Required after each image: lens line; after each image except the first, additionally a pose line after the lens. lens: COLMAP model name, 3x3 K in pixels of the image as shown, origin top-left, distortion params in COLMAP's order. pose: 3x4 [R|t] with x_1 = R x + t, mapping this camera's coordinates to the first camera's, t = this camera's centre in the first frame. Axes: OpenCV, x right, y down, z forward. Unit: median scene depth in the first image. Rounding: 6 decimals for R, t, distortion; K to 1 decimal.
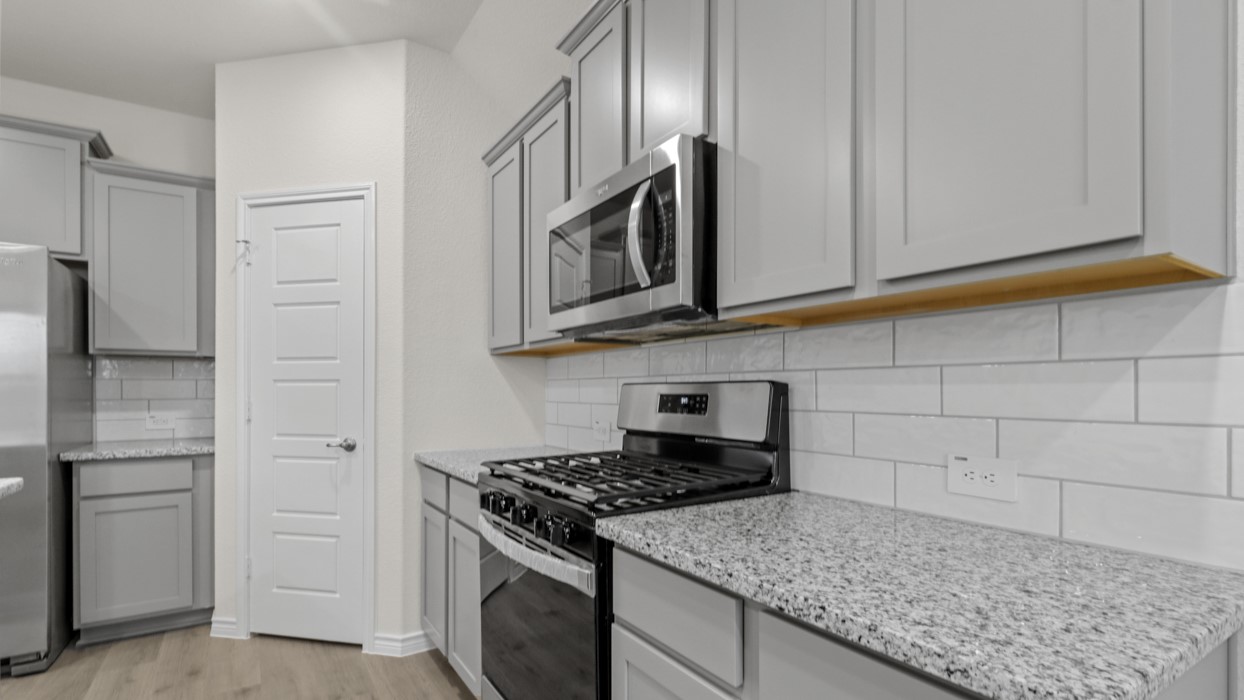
lens RADIAL K [[575.1, 0, 611.2], [0, 575.1, 391.8], [0, 0, 1]] dist [0.000344, -0.000384]
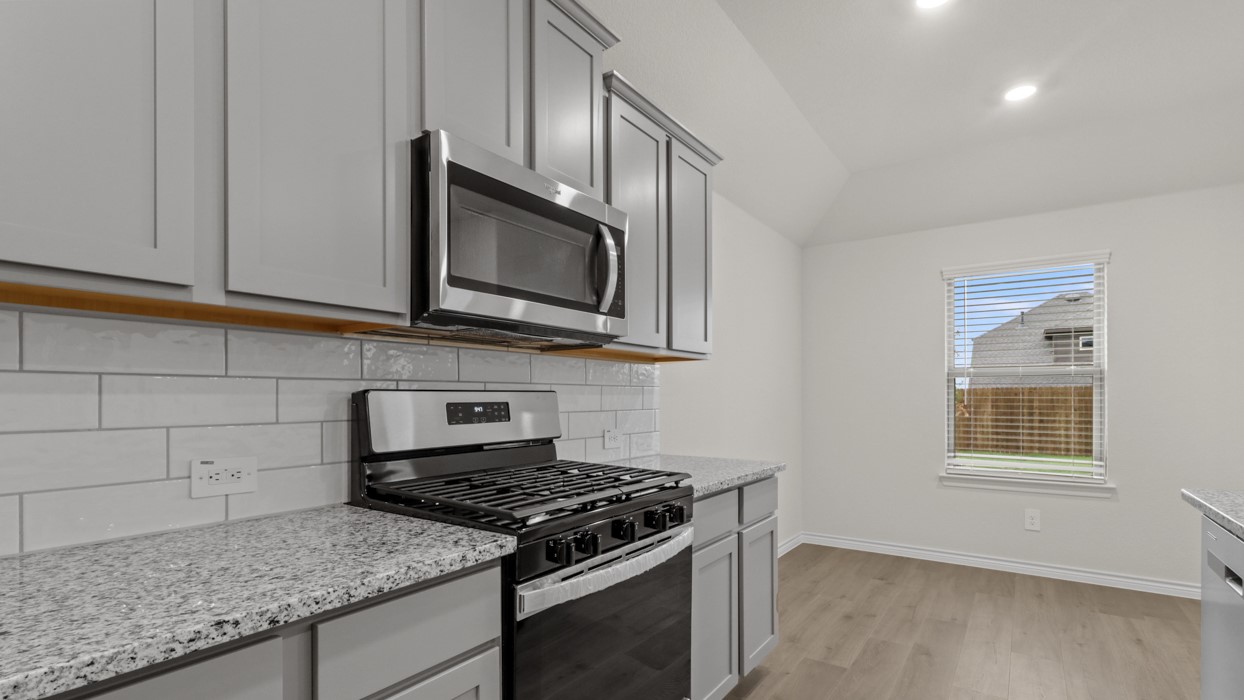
lens RADIAL K [[575.1, 0, 611.2], [0, 575.1, 391.8], [0, 0, 1]] dist [0.000344, -0.000384]
pose [[-0.375203, 0.009299, 0.926896, -1.157088], [0.003107, 0.999957, -0.008774, -0.006536], [-0.926937, -0.000412, -0.375216, 1.565340]]
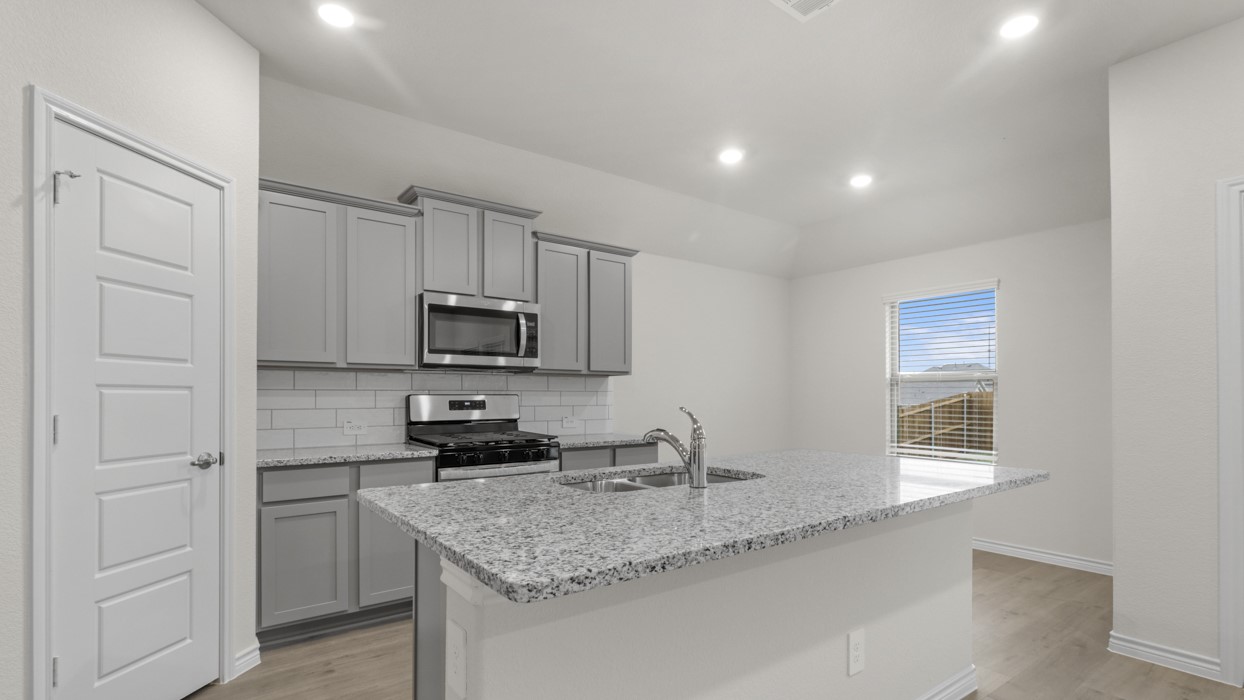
lens RADIAL K [[575.1, 0, 611.2], [0, 575.1, 391.8], [0, 0, 1]] dist [0.000344, -0.000384]
pose [[-0.058799, 0.008831, 0.998231, -2.628736], [0.001206, 0.999961, -0.008776, -0.010943], [-0.998269, 0.000687, -0.058807, 0.825473]]
